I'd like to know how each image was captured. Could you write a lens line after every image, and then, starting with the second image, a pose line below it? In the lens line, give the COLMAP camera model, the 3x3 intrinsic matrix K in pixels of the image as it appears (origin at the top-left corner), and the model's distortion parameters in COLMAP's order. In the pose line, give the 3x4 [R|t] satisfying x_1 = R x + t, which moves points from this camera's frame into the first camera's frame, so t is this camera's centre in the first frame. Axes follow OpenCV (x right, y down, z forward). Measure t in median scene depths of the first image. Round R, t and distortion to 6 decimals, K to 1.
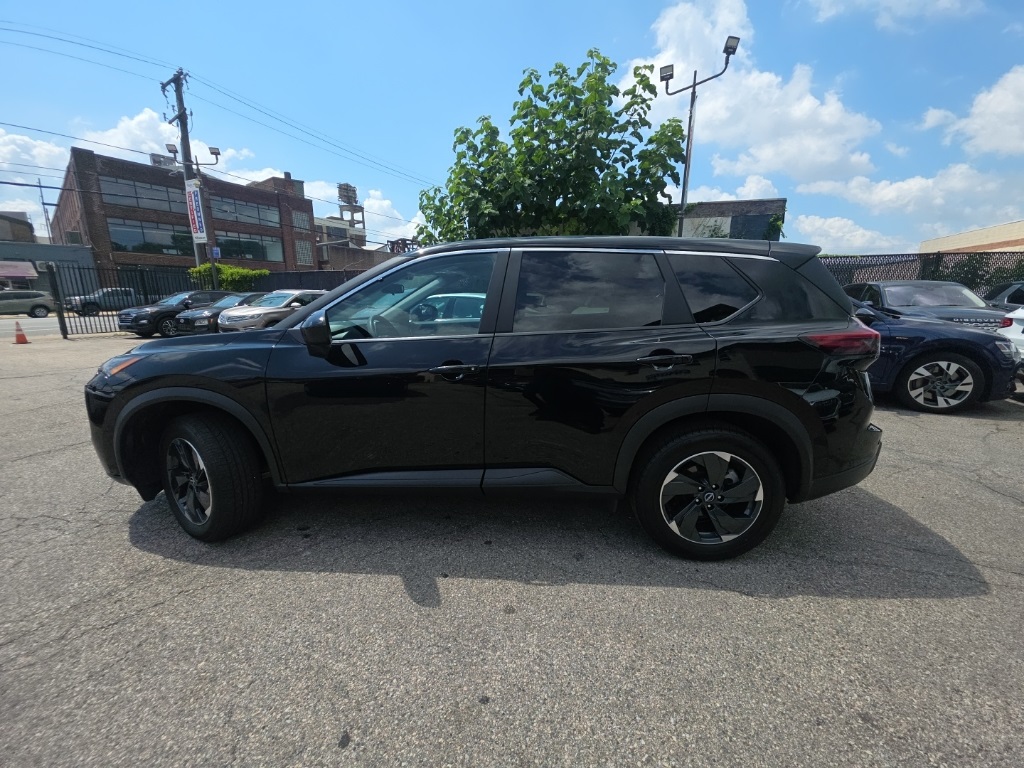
lens RADIAL K [[408.9, 0, 513.7], [0, 408.9, 387.7], [0, 0, 1]] dist [0.013843, -0.009128]
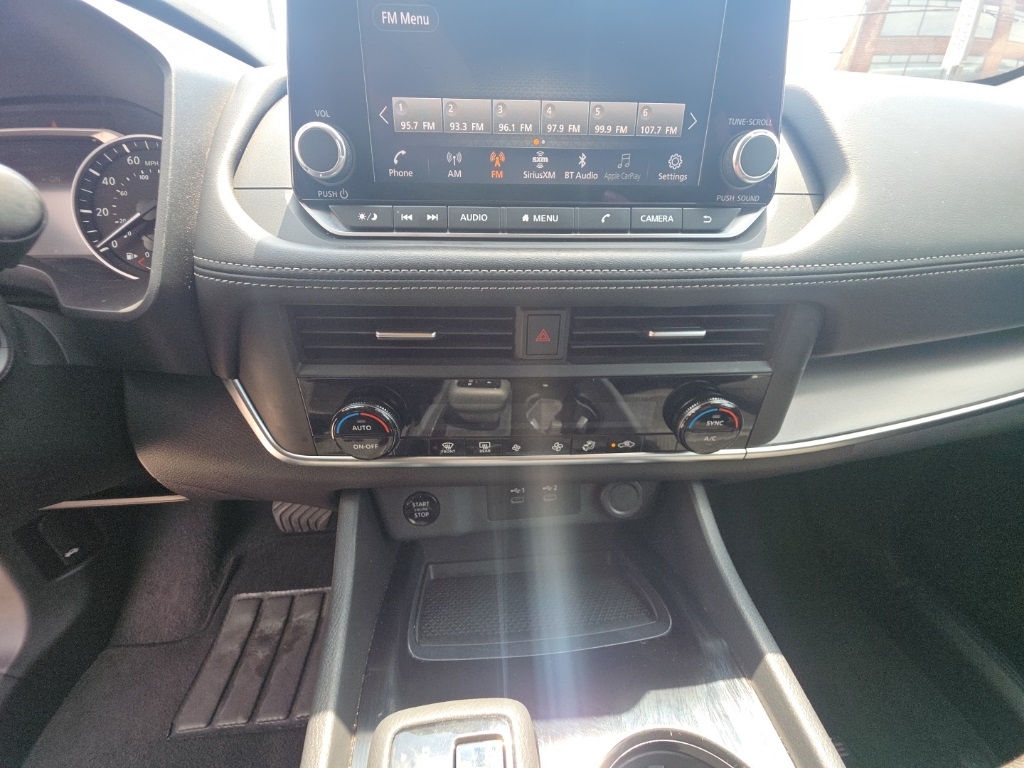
lens RADIAL K [[408.9, 0, 510.3], [0, 408.9, 384.5], [0, 0, 1]] dist [0.013843, -0.009128]
pose [[0.170962, 0.486849, -0.856592, -0.026053], [-0.231124, 0.864949, 0.445471, -0.014934], [0.957786, 0.121820, 0.260396, 0.114546]]
